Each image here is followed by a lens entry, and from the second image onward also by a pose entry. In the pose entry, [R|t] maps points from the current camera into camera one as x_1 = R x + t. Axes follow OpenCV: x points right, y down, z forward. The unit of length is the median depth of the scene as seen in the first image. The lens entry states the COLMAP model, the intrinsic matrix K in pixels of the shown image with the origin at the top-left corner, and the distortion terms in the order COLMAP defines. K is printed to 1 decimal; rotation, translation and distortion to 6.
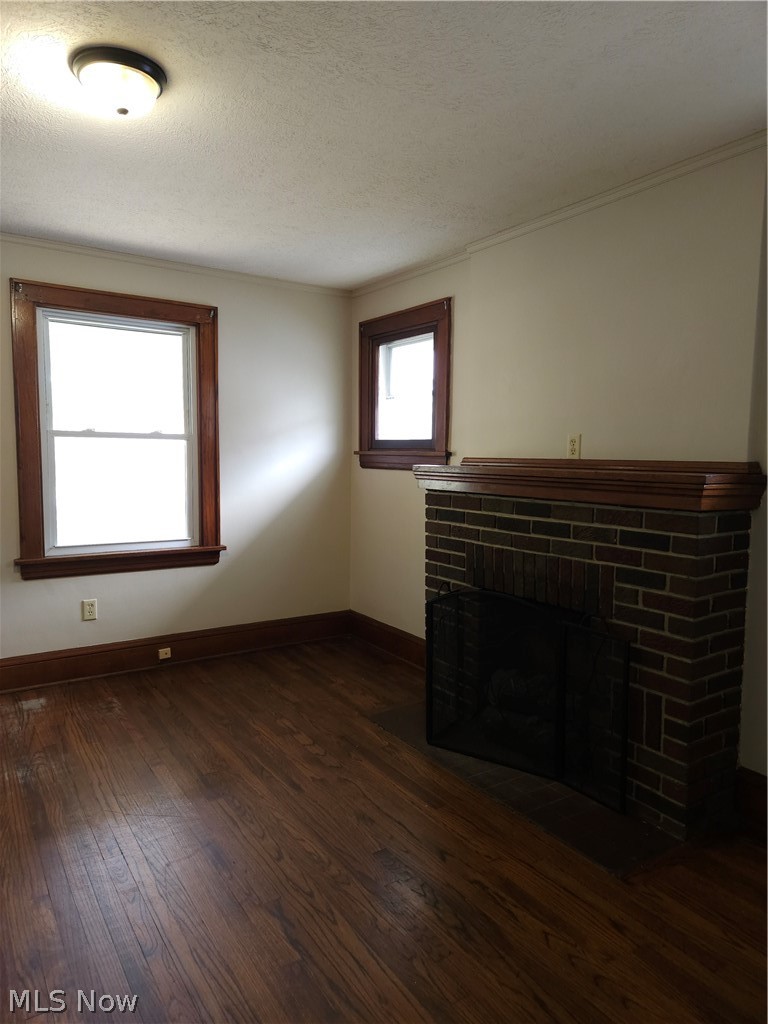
lens RADIAL K [[676.1, 0, 377.1], [0, 676.1, 517.2], [0, 0, 1]] dist [0.078387, -0.074430]
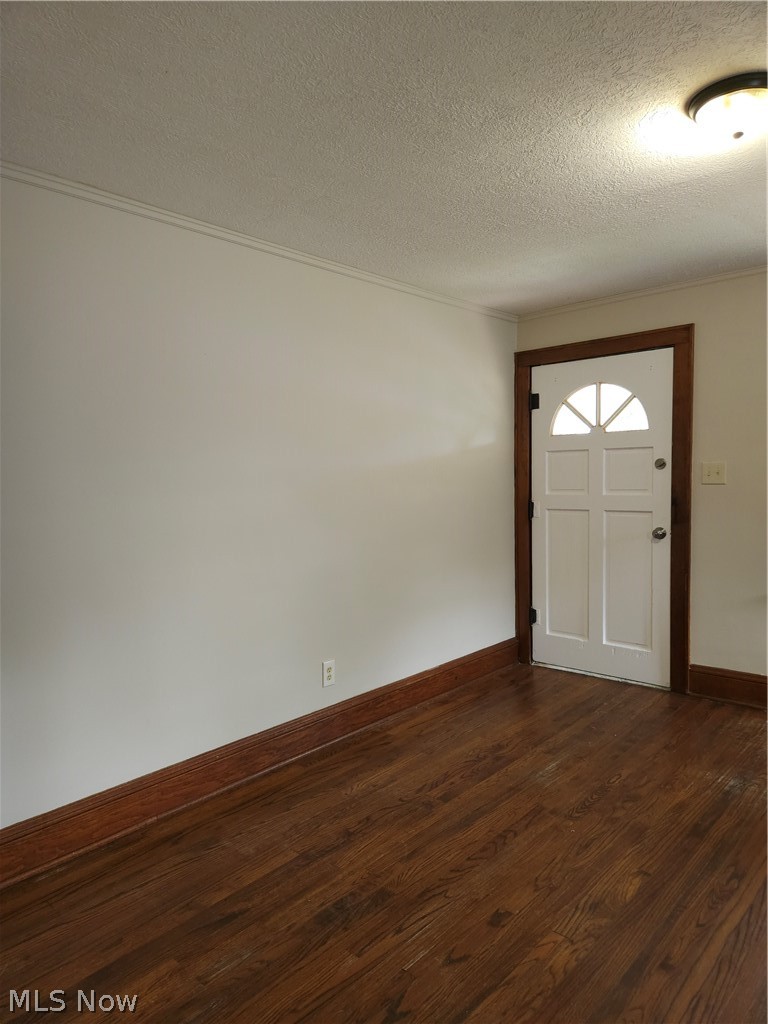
lens RADIAL K [[676.1, 0, 377.1], [0, 676.1, 517.2], [0, 0, 1]] dist [0.078387, -0.074430]
pose [[0.257618, 0.044090, -0.965241, 0.343785], [-0.069755, 0.997201, 0.026932, -0.019168], [0.963726, 0.060392, 0.259972, 0.191357]]
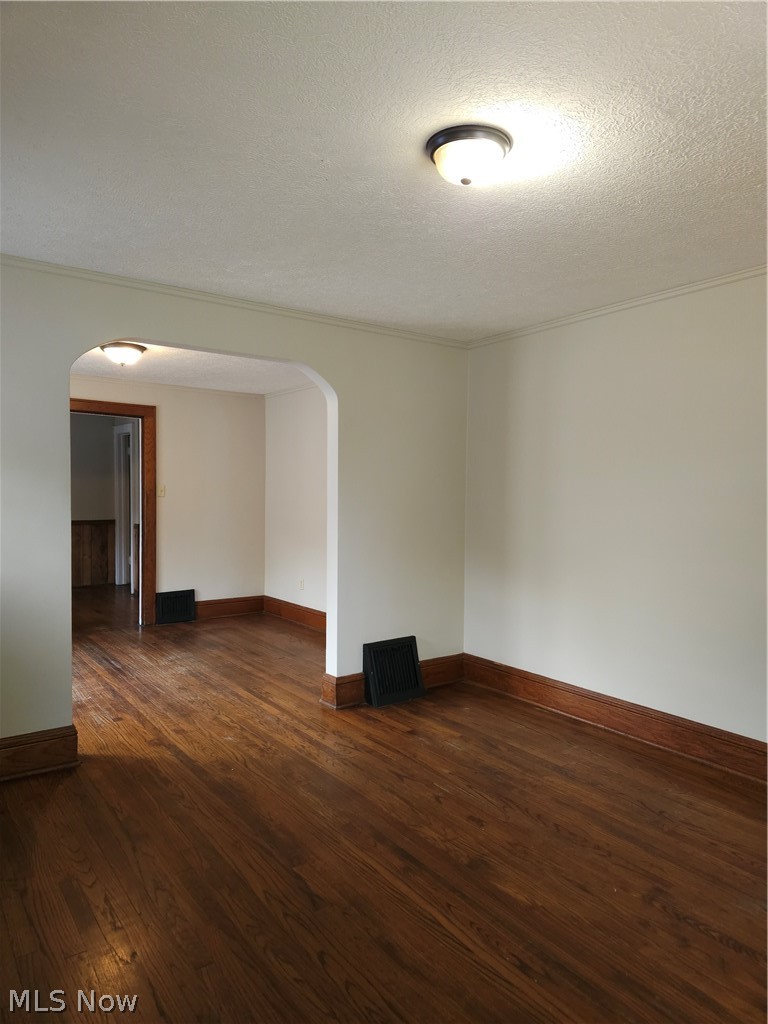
lens RADIAL K [[676.1, 0, 377.1], [0, 676.1, 517.2], [0, 0, 1]] dist [0.078387, -0.074430]
pose [[-0.999016, -0.014273, -0.041996, -0.138708], [-0.019930, 0.990299, 0.137520, -0.151973], [0.039625, 0.138221, -0.989608, 1.487701]]
